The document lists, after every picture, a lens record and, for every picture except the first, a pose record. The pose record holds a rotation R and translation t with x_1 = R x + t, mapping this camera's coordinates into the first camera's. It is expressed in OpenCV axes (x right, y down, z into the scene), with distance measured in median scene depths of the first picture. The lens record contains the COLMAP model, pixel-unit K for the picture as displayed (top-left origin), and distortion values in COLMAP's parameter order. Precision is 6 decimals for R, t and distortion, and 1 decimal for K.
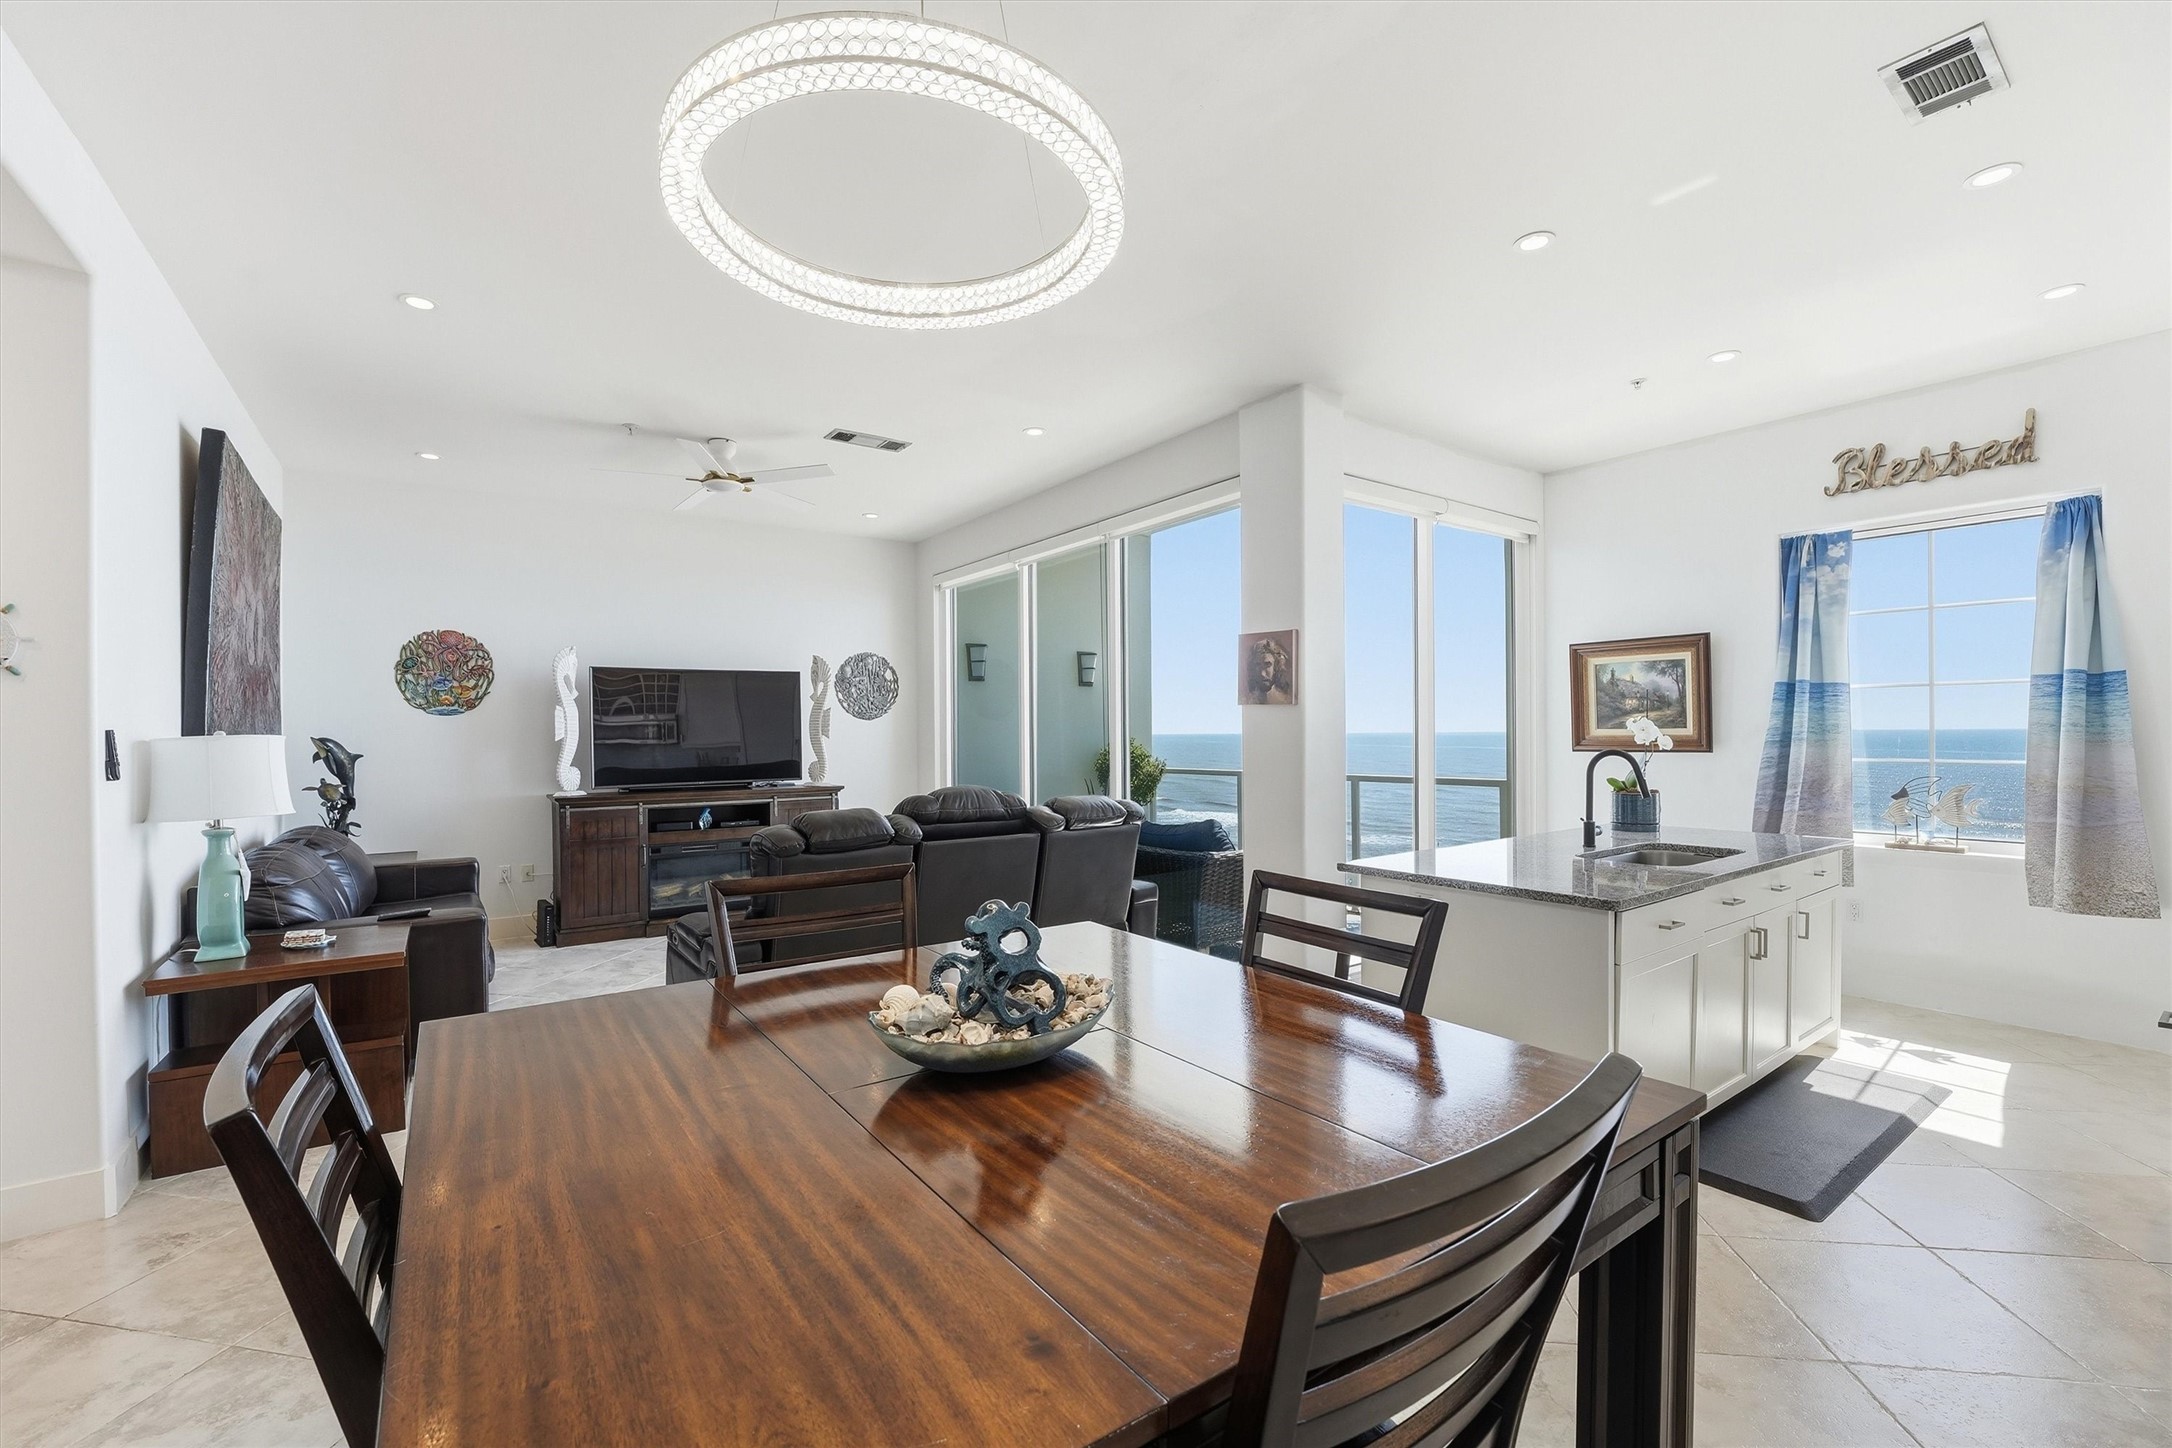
lens RADIAL K [[895.0, 0, 1081.2], [0, 895.0, 741.4], [0, 0, 1]] dist [-0.028631, 0.001430]
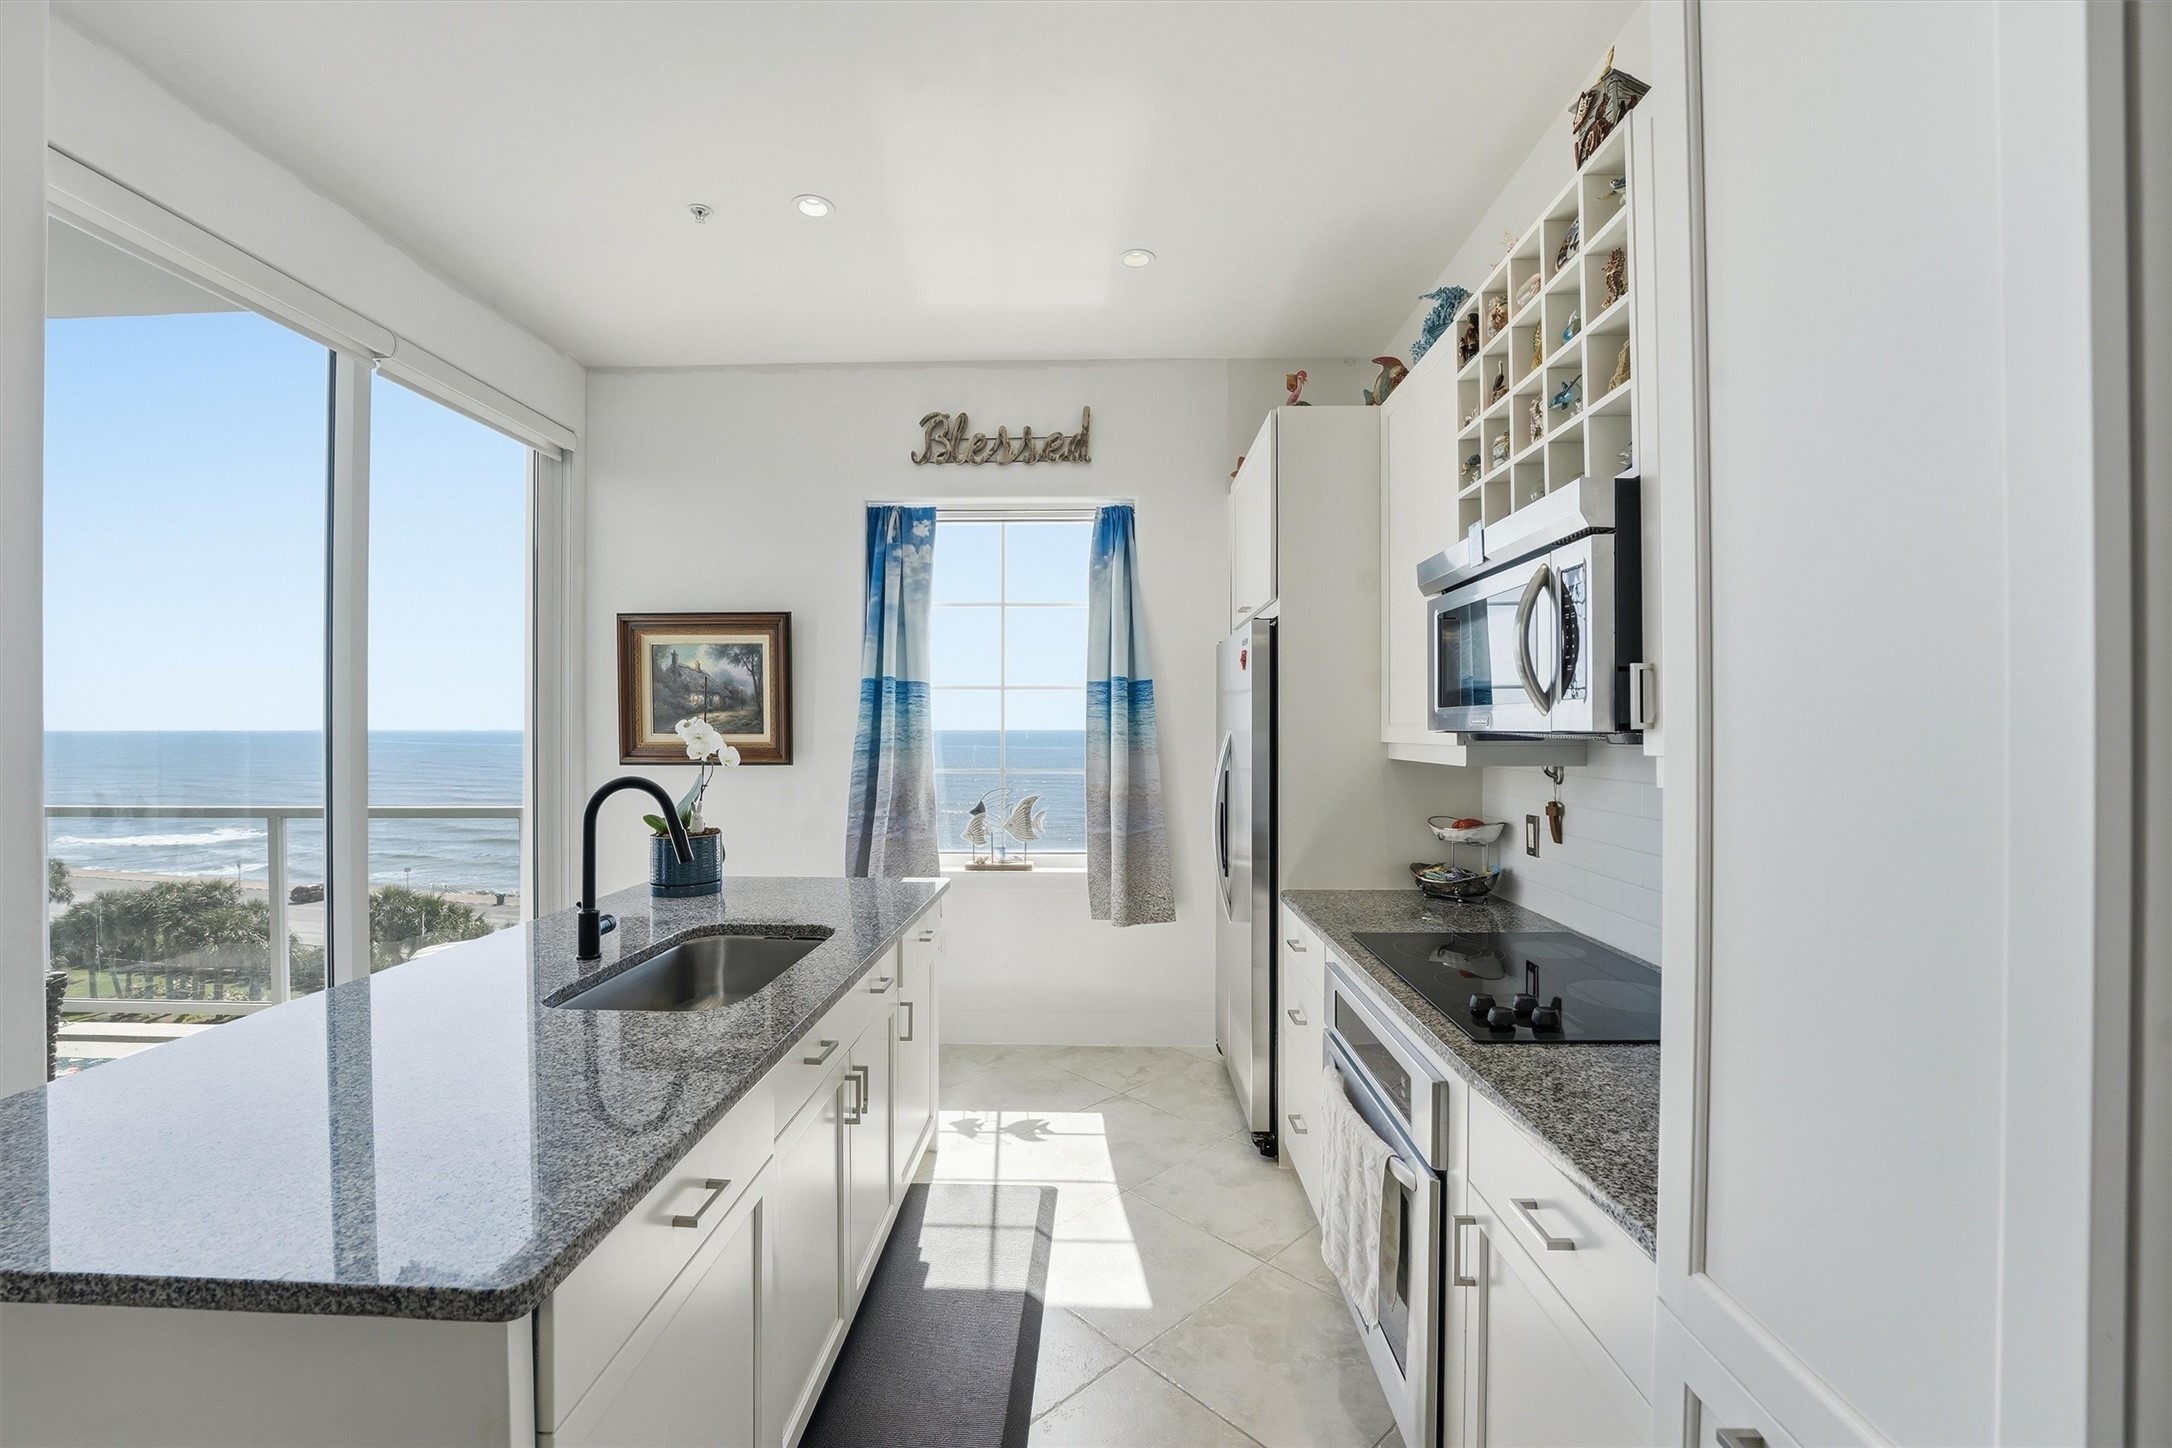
lens RADIAL K [[895.0, 0, 1089.8], [0, 895.0, 728.7], [0, 0, 1]] dist [-0.028631, 0.001430]
pose [[0.589367, 0.007662, 0.807829, 0.221890], [0.004788, 0.999904, -0.012977, -0.007859], [-0.807851, 0.011516, 0.589274, 0.308370]]
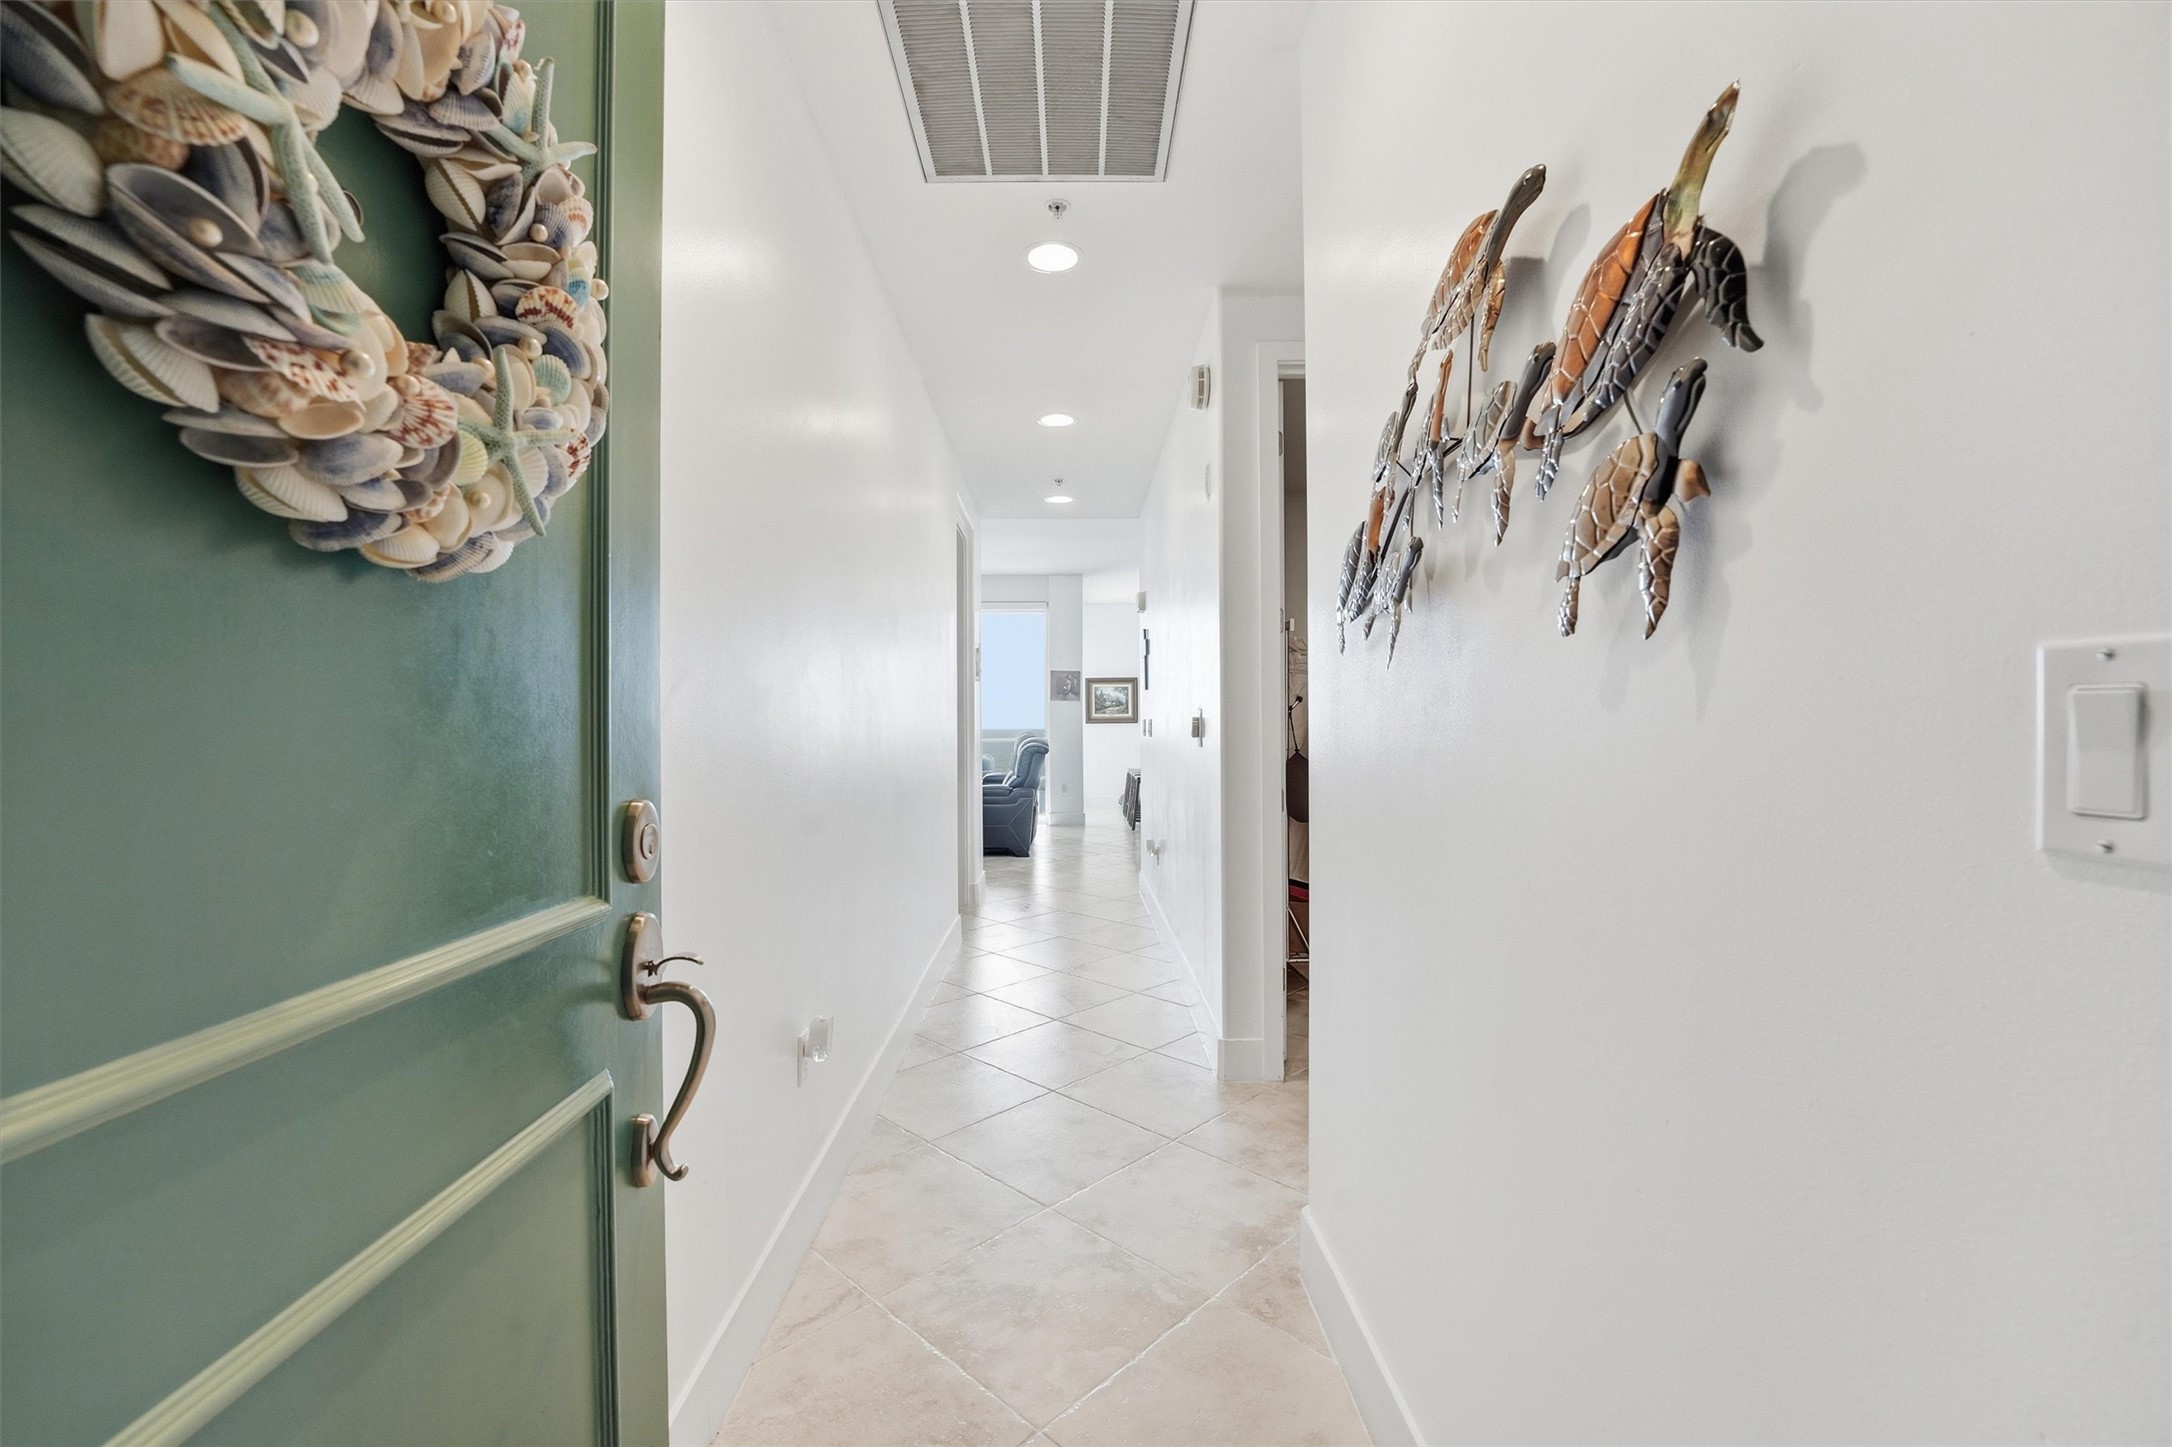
lens RADIAL K [[895.0, 0, 1087.4], [0, 895.0, 728.7], [0, 0, 1]] dist [-0.028631, 0.001430]
pose [[0.566132, -0.000401, 0.824315, -1.514131], [0.011381, 0.999908, -0.007330, 0.045580], [-0.824236, 0.013532, 0.566084, -0.373254]]
